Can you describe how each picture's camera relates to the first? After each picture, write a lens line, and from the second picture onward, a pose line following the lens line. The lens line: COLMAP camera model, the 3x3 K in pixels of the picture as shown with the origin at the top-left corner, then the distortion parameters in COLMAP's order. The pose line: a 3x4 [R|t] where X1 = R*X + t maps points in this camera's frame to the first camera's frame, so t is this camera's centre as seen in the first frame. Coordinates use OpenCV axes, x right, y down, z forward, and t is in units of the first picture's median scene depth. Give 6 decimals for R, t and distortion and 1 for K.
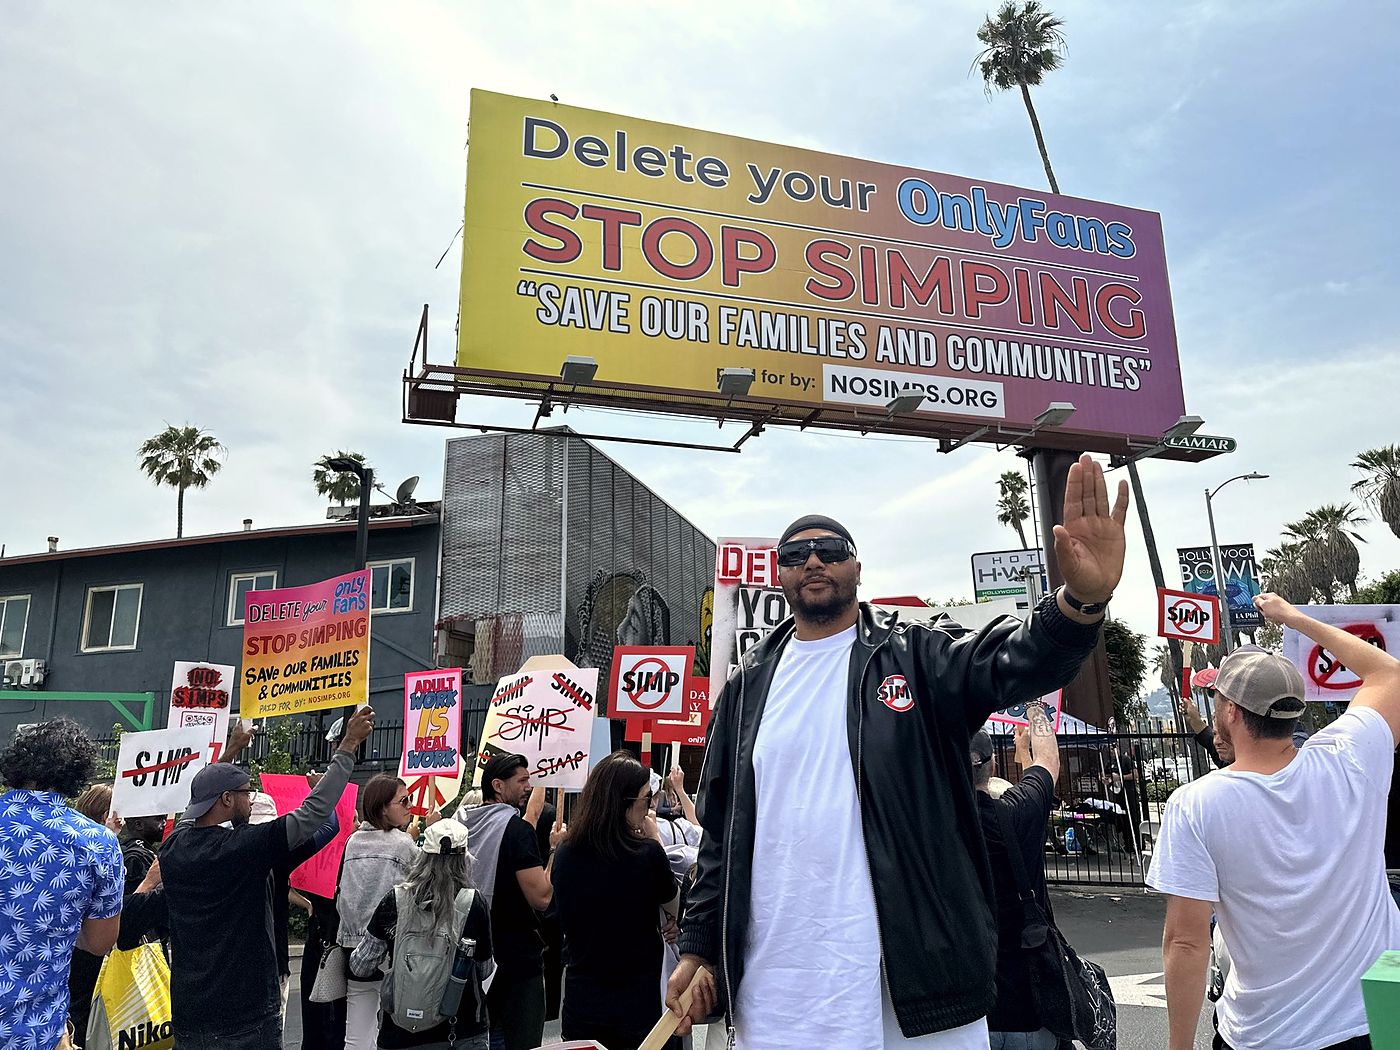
lens RADIAL K [[976.9, 0, 700.0], [0, 976.9, 525.0], [0, 0, 1]] dist [0.189393, -0.391131]
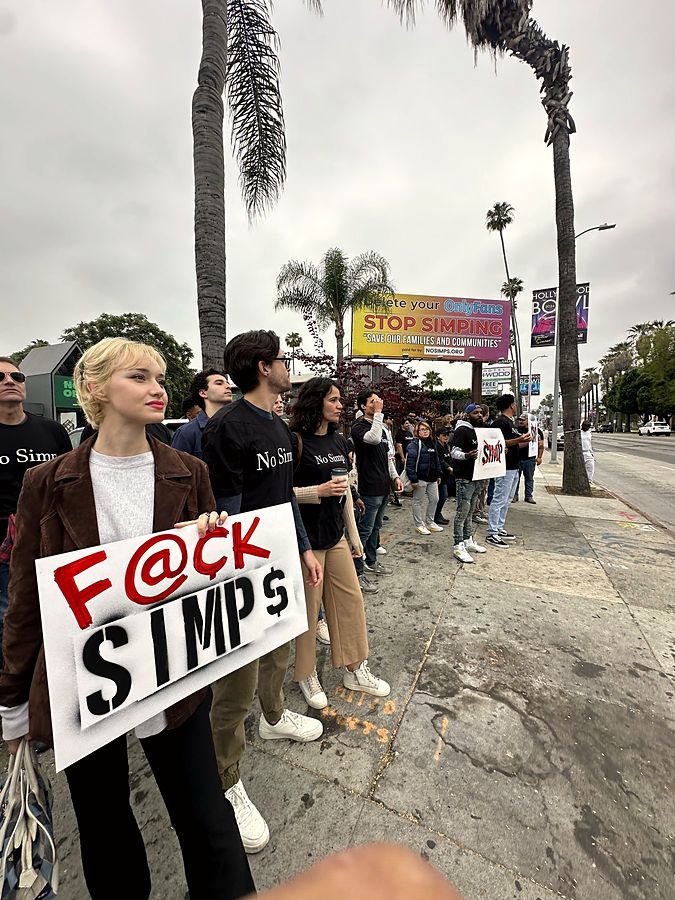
lens RADIAL K [[367.1, 0, 337.5], [0, 367.1, 450.0], [0, 0, 1]] dist [0.000481, 0.000052]
pose [[0.986690, 0.035830, -0.158615, 0.007647], [0.013912, 0.953247, 0.301873, -0.224822], [0.162015, -0.300062, 0.940061, -0.901352]]
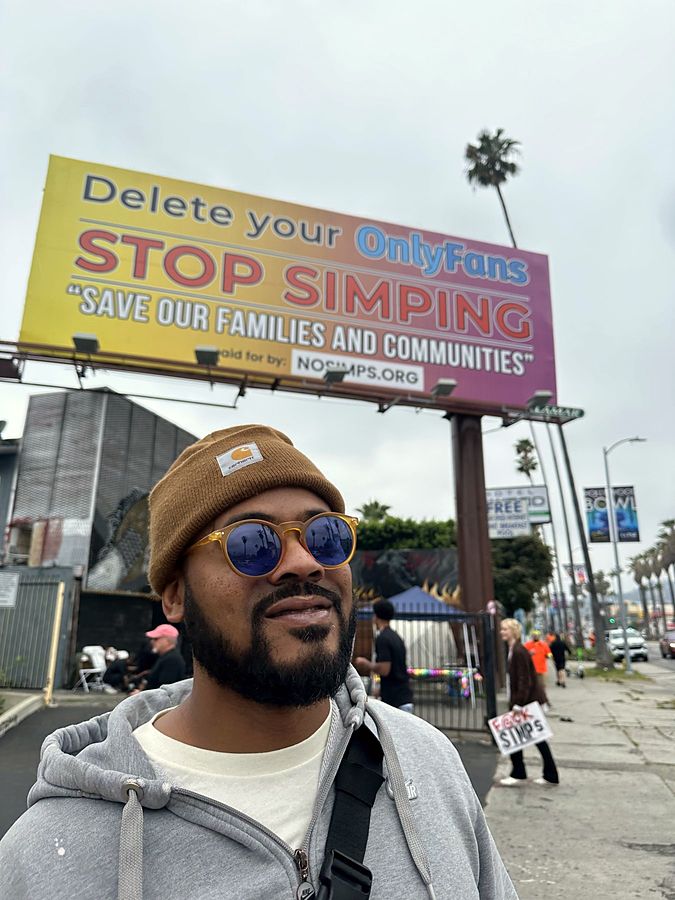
lens RADIAL K [[628.0, 0, 337.5], [0, 628.0, 450.0], [0, 0, 1]] dist [0.189393, -0.391131]
pose [[0.999581, 0.024643, -0.015202, 0.205631], [-0.025128, 0.999153, -0.032573, 0.012189], [0.014386, 0.032941, 0.999354, 0.079614]]
